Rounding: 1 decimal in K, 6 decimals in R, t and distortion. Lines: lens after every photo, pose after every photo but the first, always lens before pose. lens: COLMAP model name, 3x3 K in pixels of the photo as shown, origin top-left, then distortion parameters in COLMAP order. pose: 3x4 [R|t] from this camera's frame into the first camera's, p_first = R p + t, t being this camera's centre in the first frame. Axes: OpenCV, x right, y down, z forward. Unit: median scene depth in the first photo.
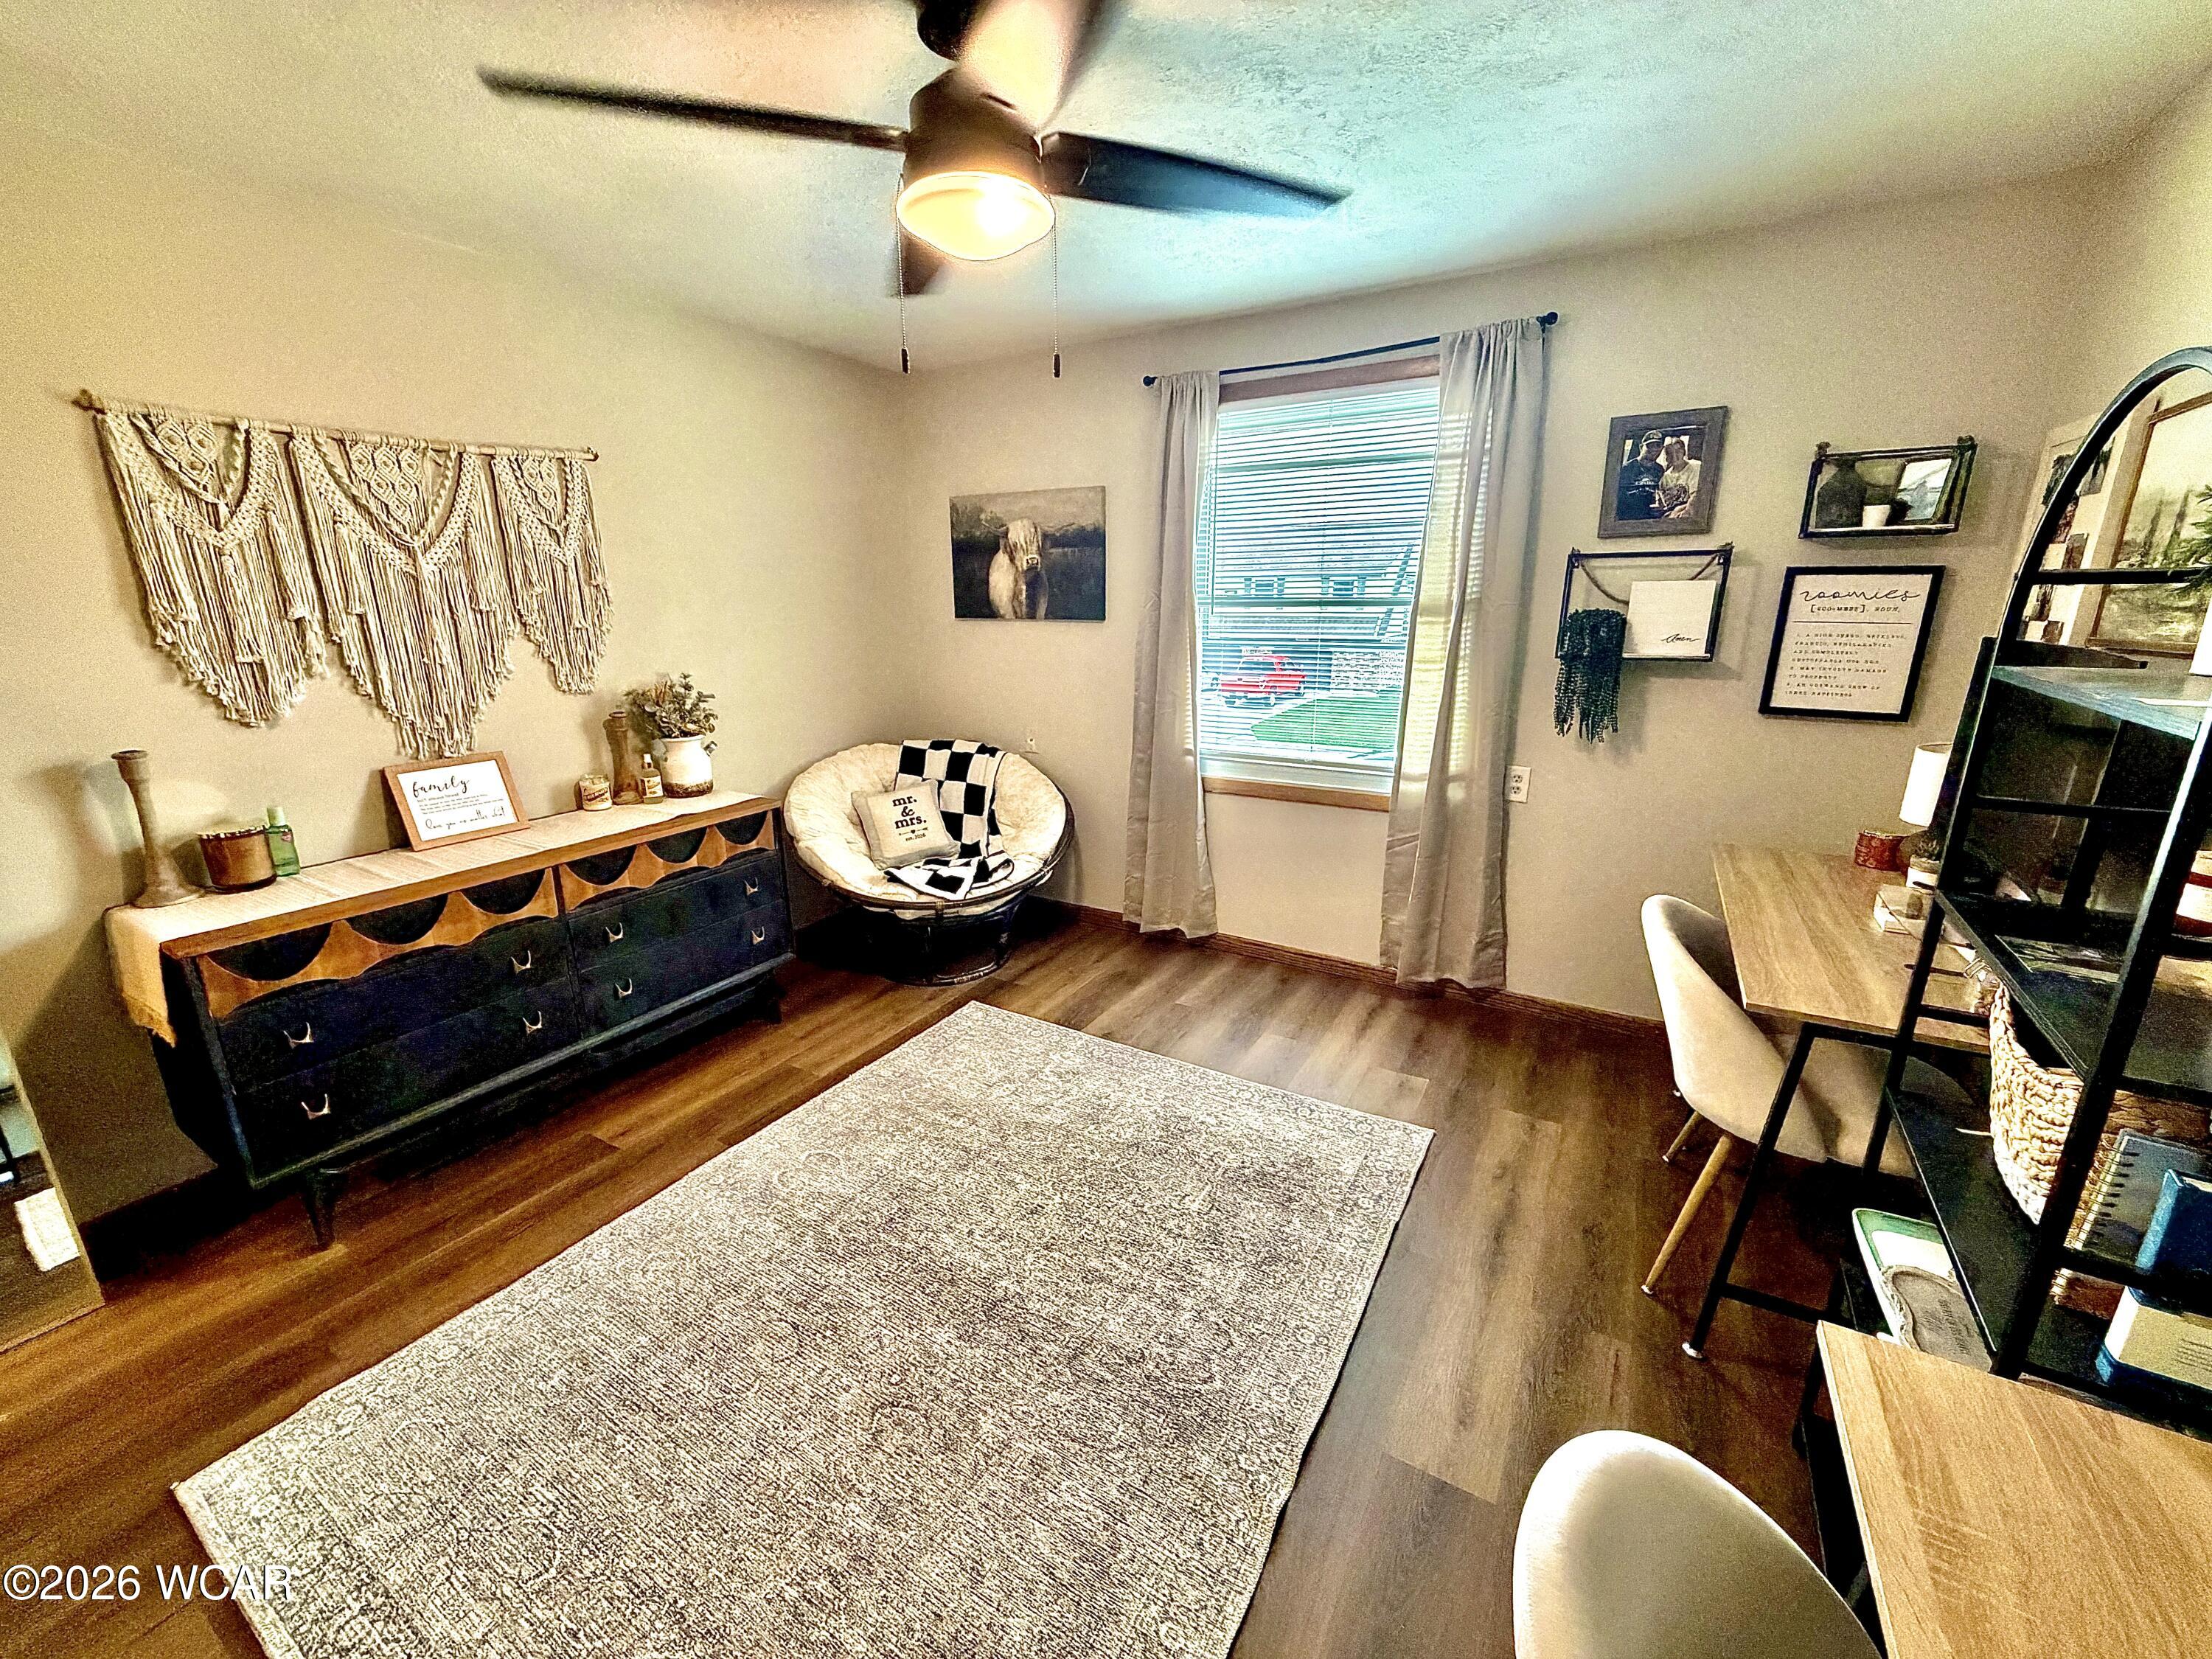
lens RADIAL K [[885.3, 0, 1102.2], [0, 885.3, 830.1], [0, 0, 1]] dist [0.000119, 0.000405]
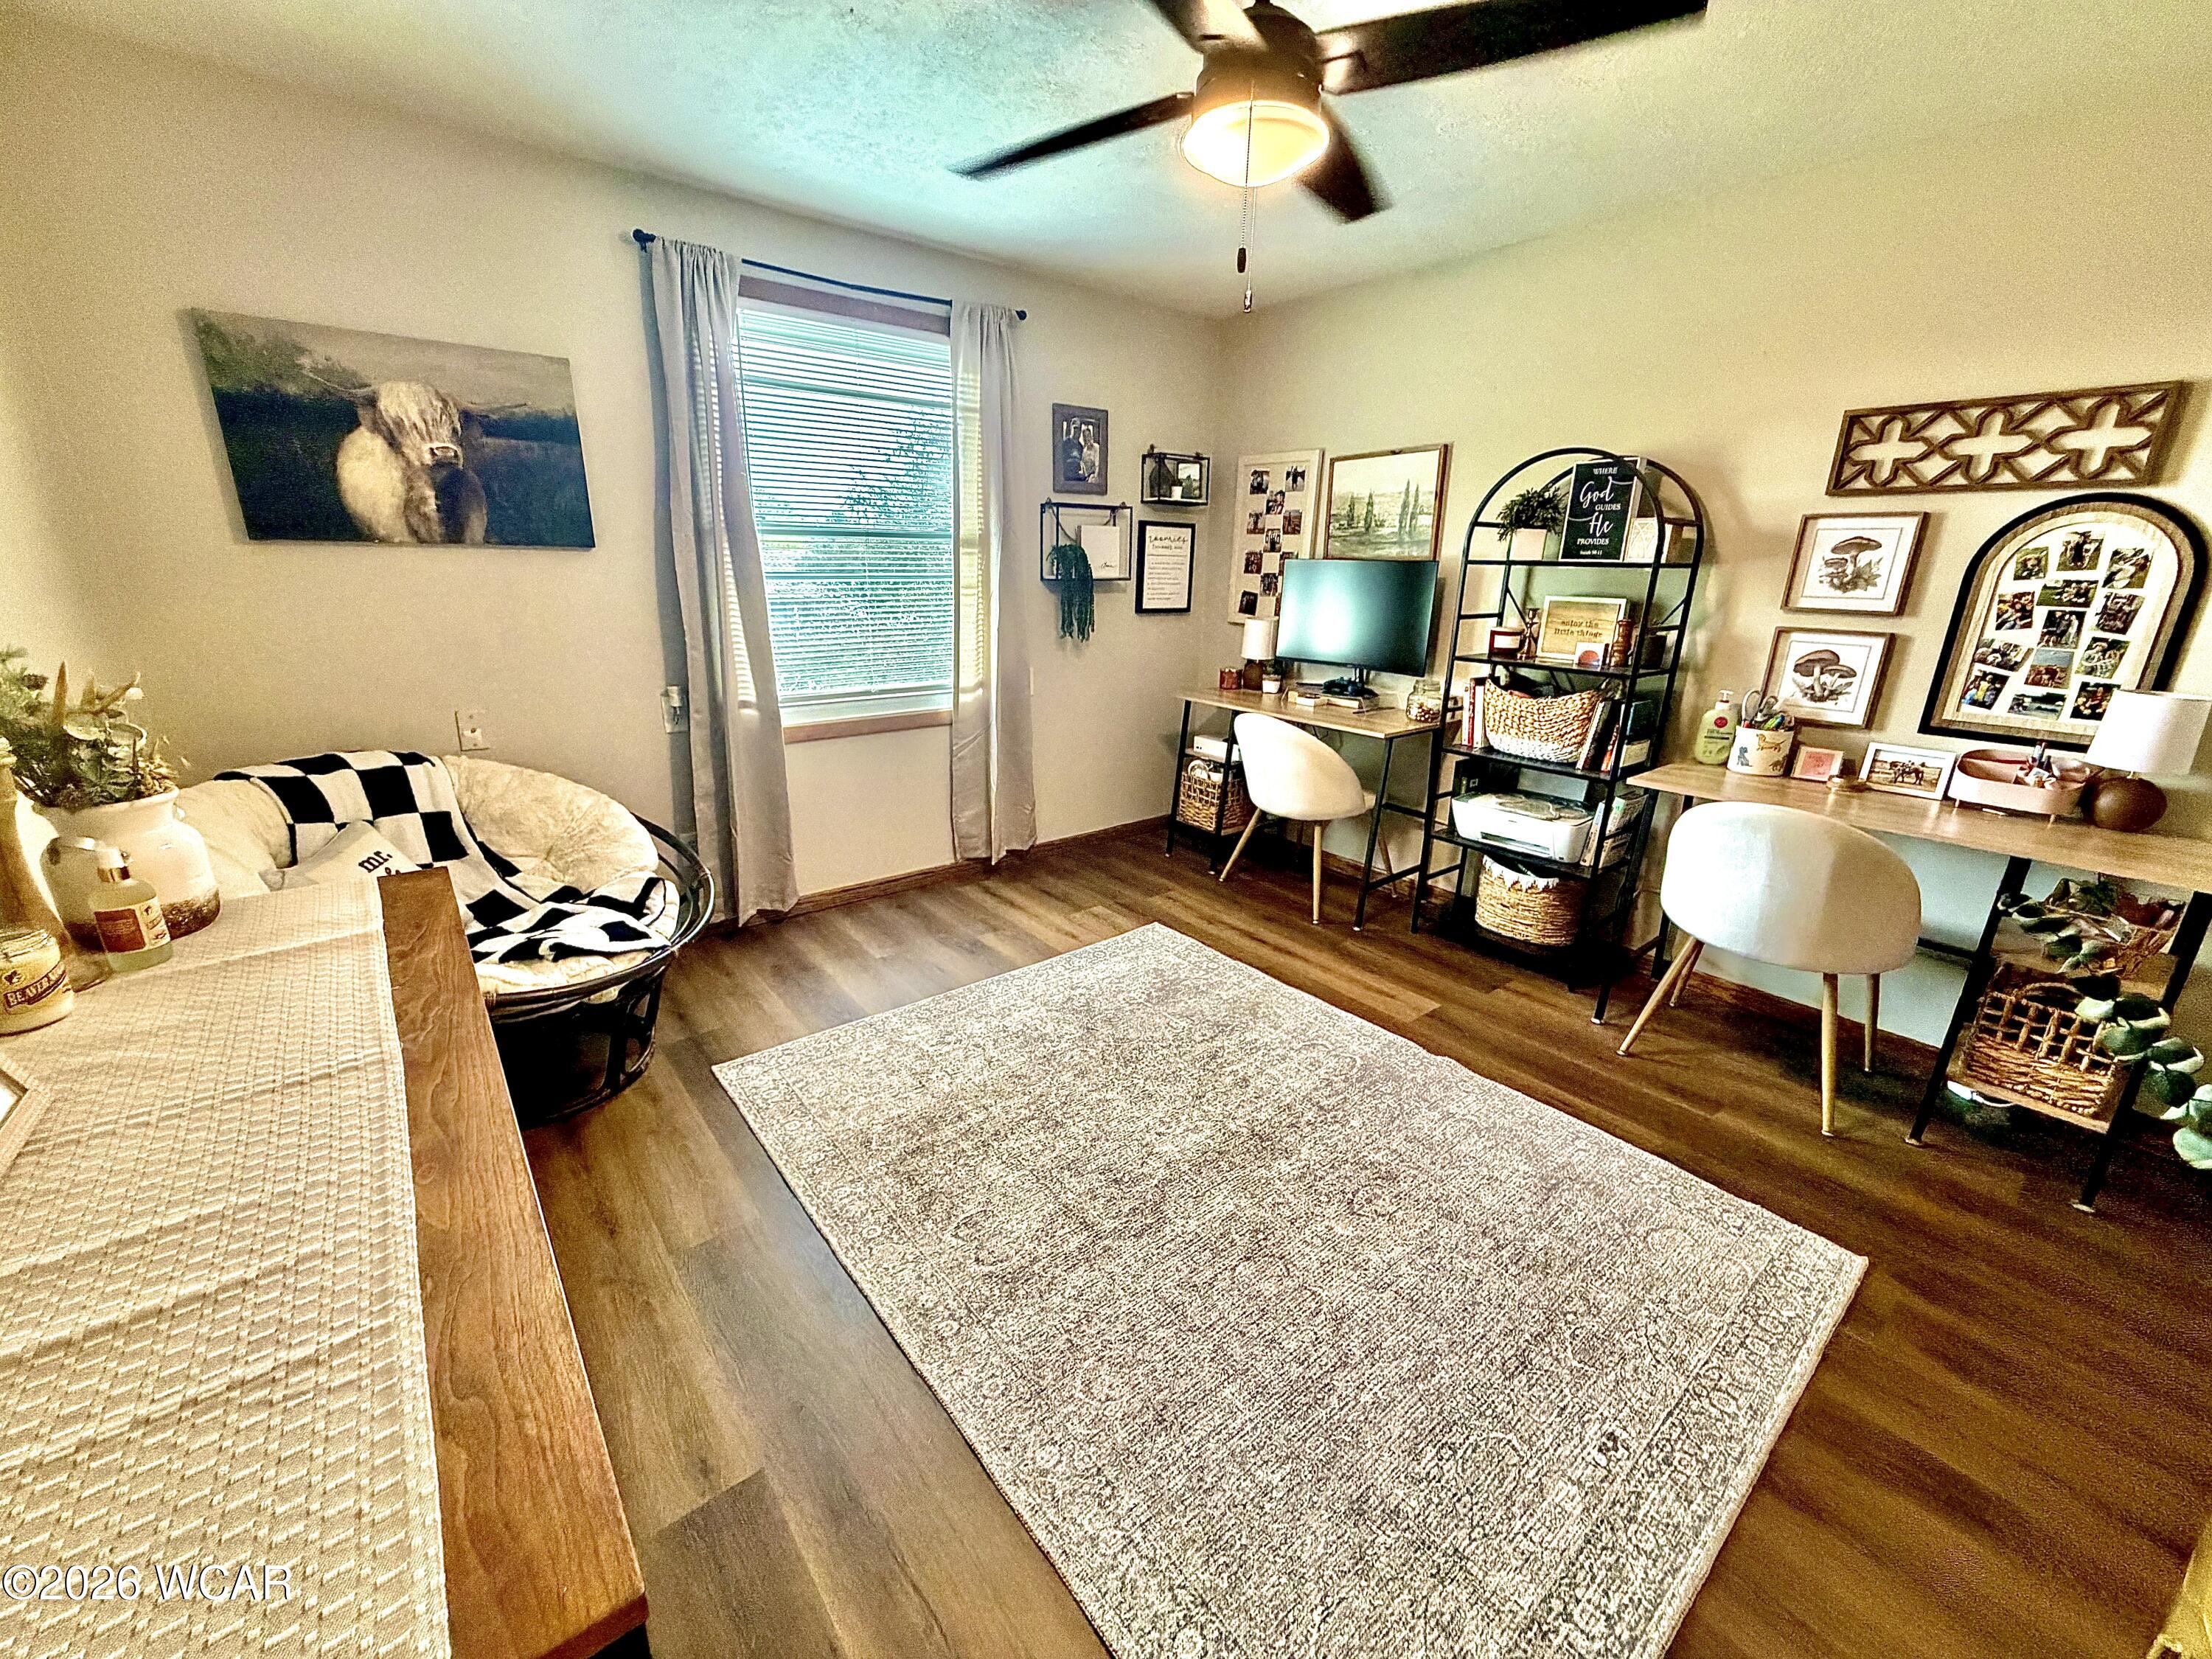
lens RADIAL K [[885.3, 0, 1102.8], [0, 885.3, 826.6], [0, 0, 1]] dist [0.000119, 0.000405]
pose [[0.336856, -0.257401, 0.905689, -0.662172], [0.227375, 0.955676, 0.187039, -0.061722], [-0.913689, 0.142926, 0.380452, 0.405943]]
